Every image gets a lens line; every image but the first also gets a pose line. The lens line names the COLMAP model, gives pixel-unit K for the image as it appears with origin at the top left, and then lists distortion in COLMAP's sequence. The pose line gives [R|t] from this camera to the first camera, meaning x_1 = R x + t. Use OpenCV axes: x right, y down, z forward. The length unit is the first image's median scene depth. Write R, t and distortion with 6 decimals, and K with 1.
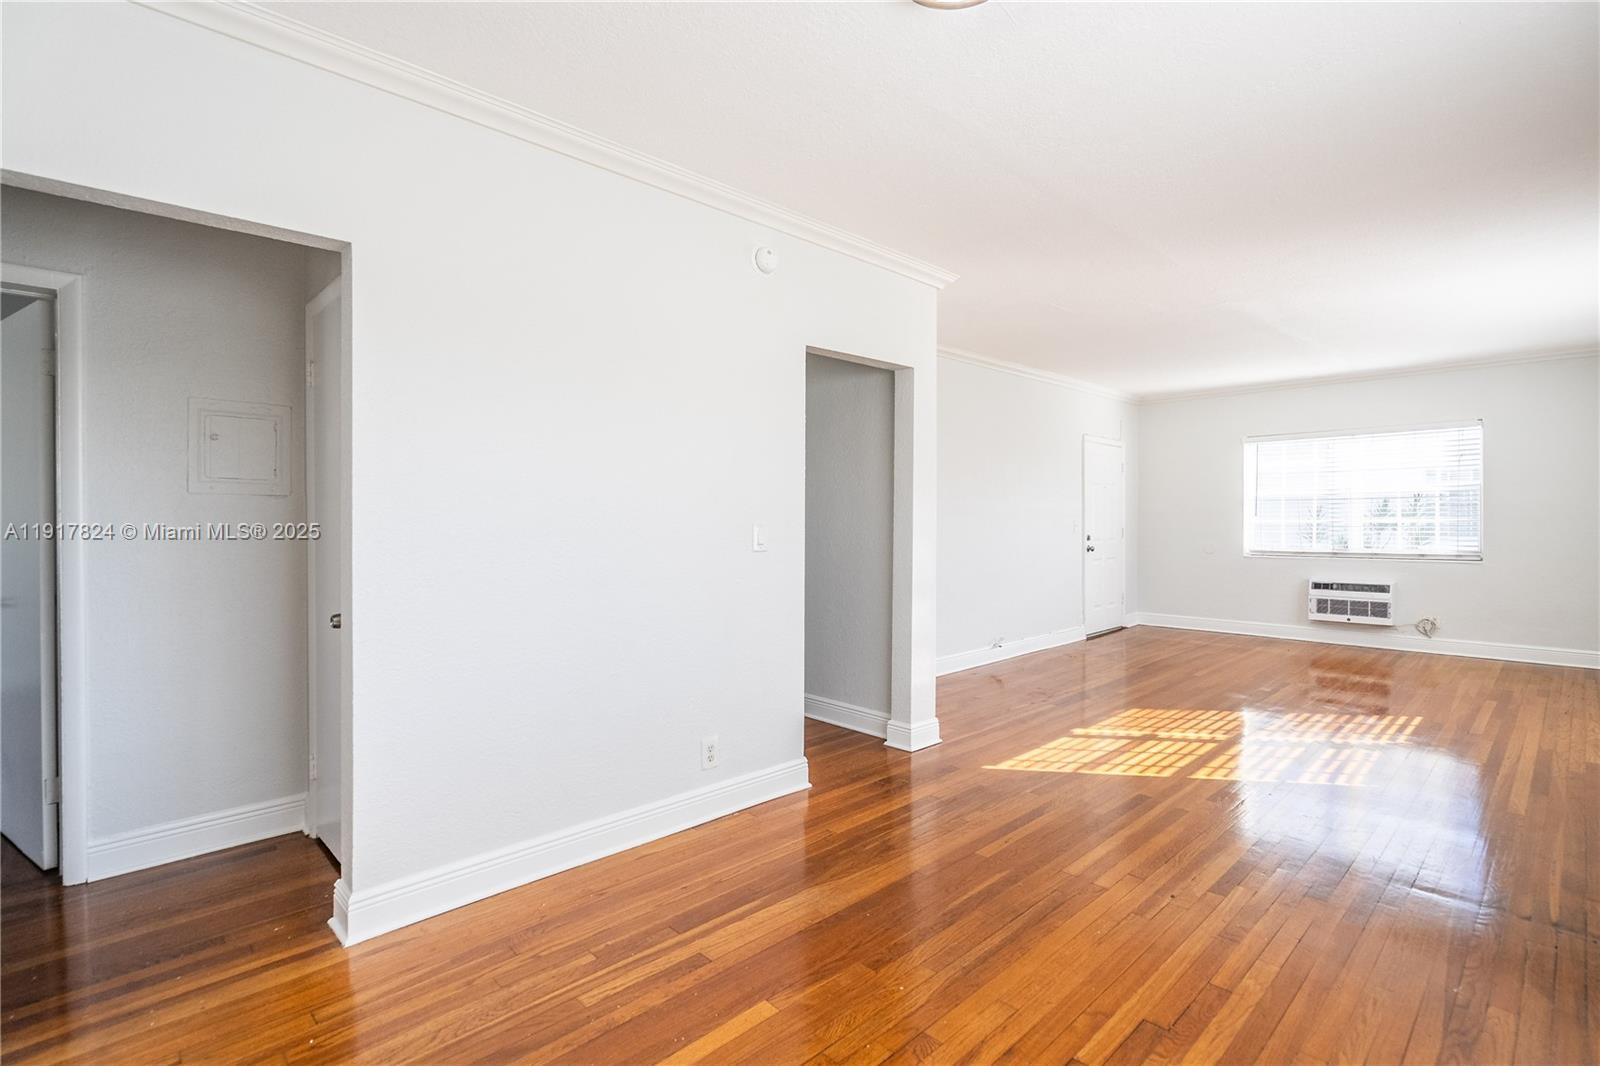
lens RADIAL K [[759.9, 0, 800.0], [0, 759.9, 533.0], [0, 0, 1]] dist [0.002166, 0.000560]
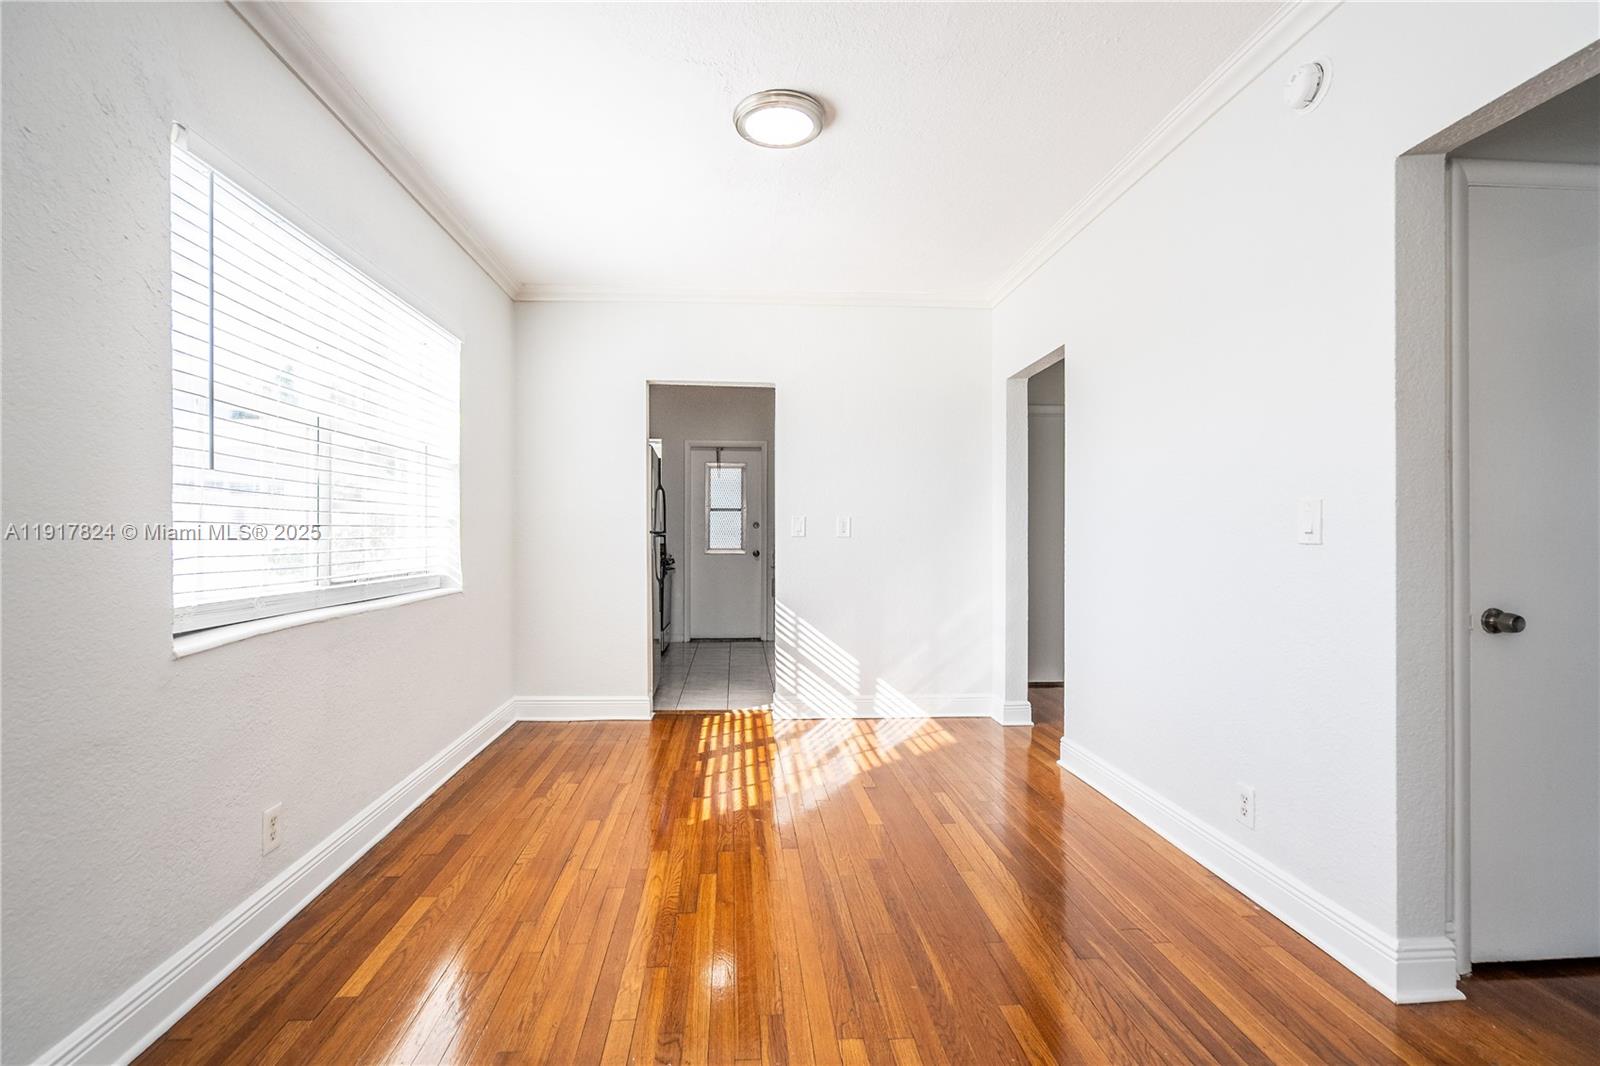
lens RADIAL K [[759.9, 0, 800.0], [0, 759.9, 533.0], [0, 0, 1]] dist [0.002166, 0.000560]
pose [[-0.636096, 0.002057, -0.771607, 0.622753], [-0.008389, 0.999919, 0.009581, 0.004161], [0.771564, 0.012567, -0.636028, 0.917022]]
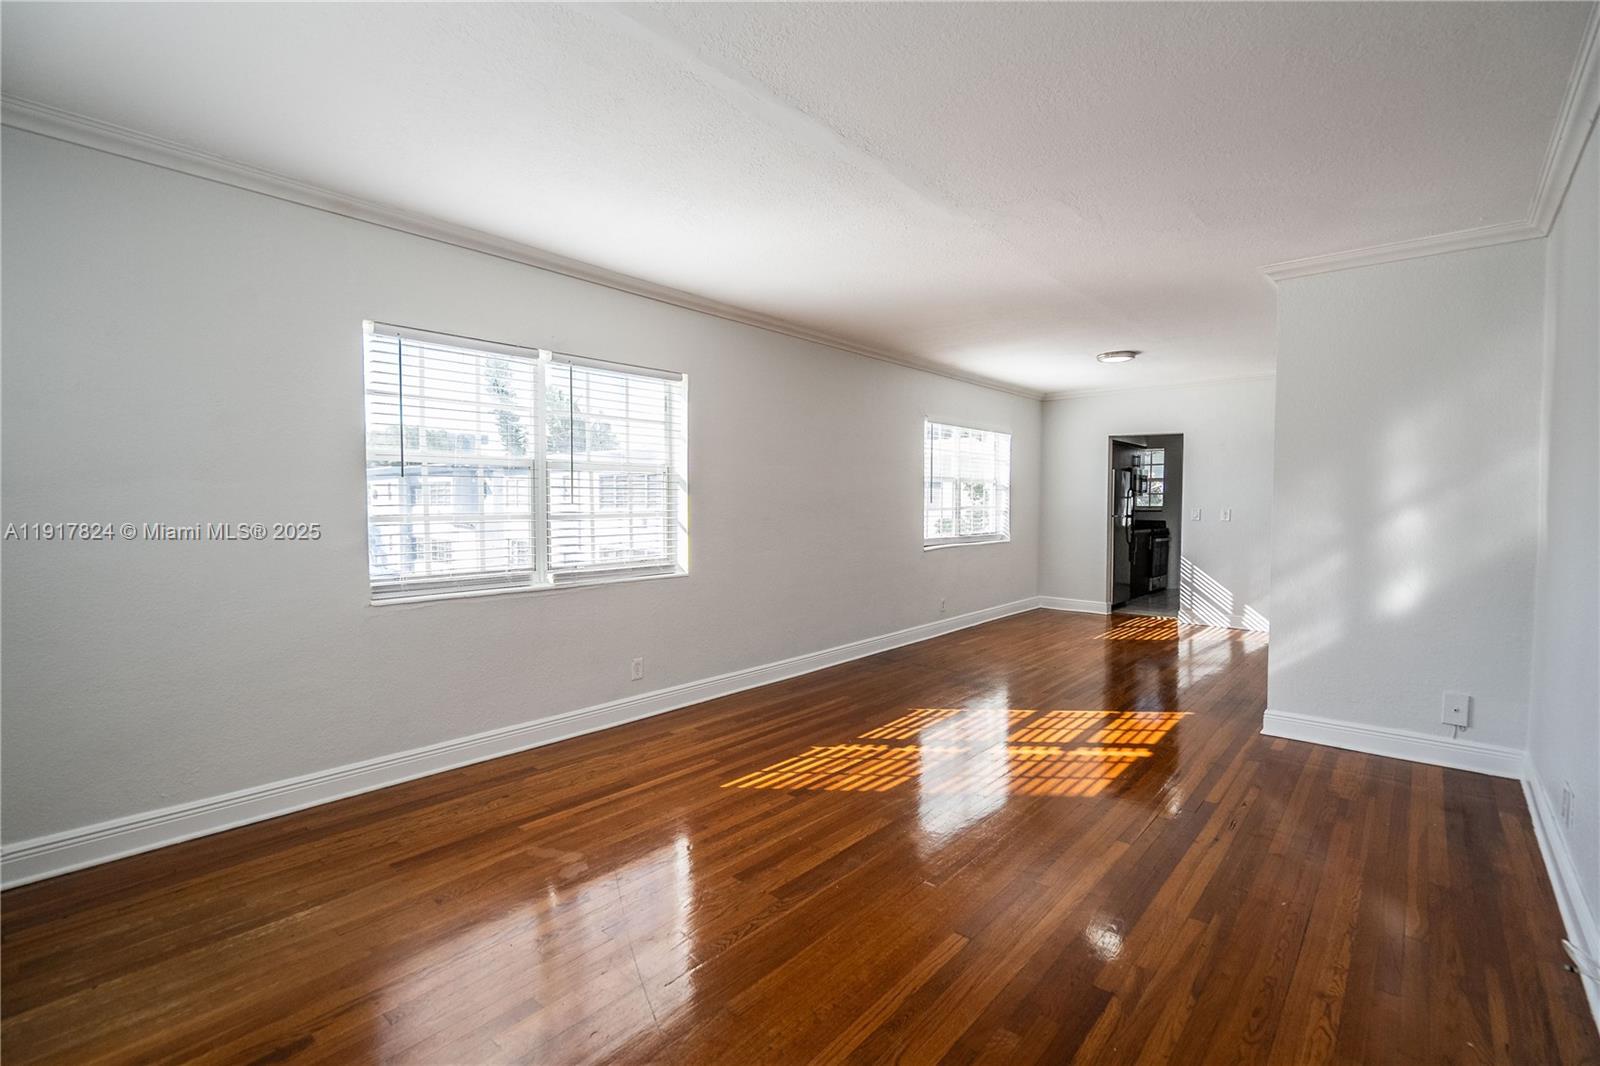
lens RADIAL K [[759.9, 0, 800.0], [0, 759.9, 533.0], [0, 0, 1]] dist [0.002166, 0.000560]
pose [[-0.994122, 0.006171, -0.108094, 1.009628], [0.000384, 0.998569, 0.053475, -0.055059], [0.108269, 0.053119, -0.992701, 2.135892]]
